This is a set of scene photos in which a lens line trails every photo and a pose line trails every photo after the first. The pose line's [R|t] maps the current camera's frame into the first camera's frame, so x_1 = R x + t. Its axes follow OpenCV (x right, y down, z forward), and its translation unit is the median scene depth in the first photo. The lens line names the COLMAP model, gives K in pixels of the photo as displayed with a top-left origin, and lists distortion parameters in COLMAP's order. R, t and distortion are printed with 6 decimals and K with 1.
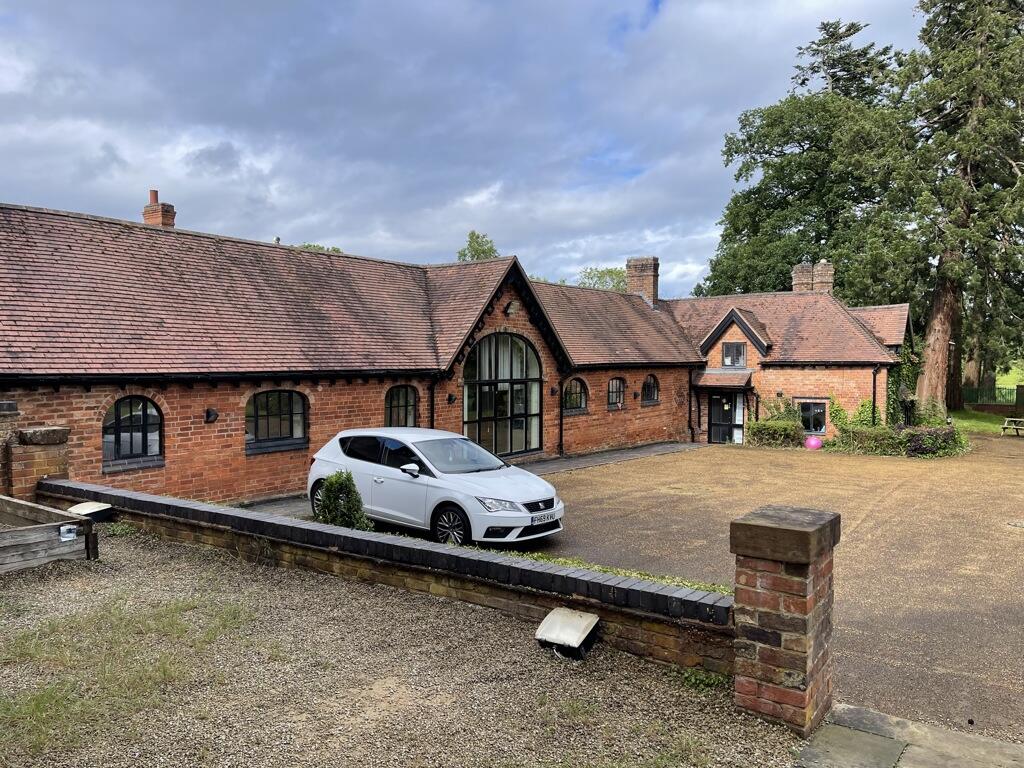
lens RADIAL K [[769.7, 0, 514.3], [0, 769.7, 387.5], [0, 0, 1]] dist [0.080662, -0.129616]
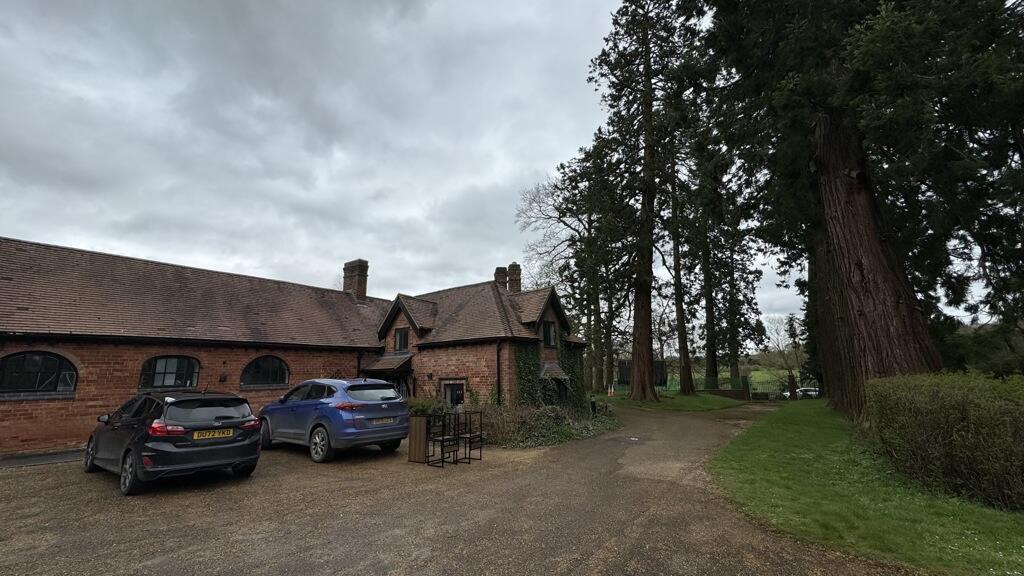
lens RADIAL K [[407.5, 0, 512.0], [0, 407.5, 288.0], [0, 0, 1]] dist [-0.006162, 0.000054]
pose [[0.999025, -0.029734, -0.032642, 0.472839], [0.021031, 0.970465, -0.240323, 0.027078], [0.038823, 0.239402, 0.970144, 0.474477]]
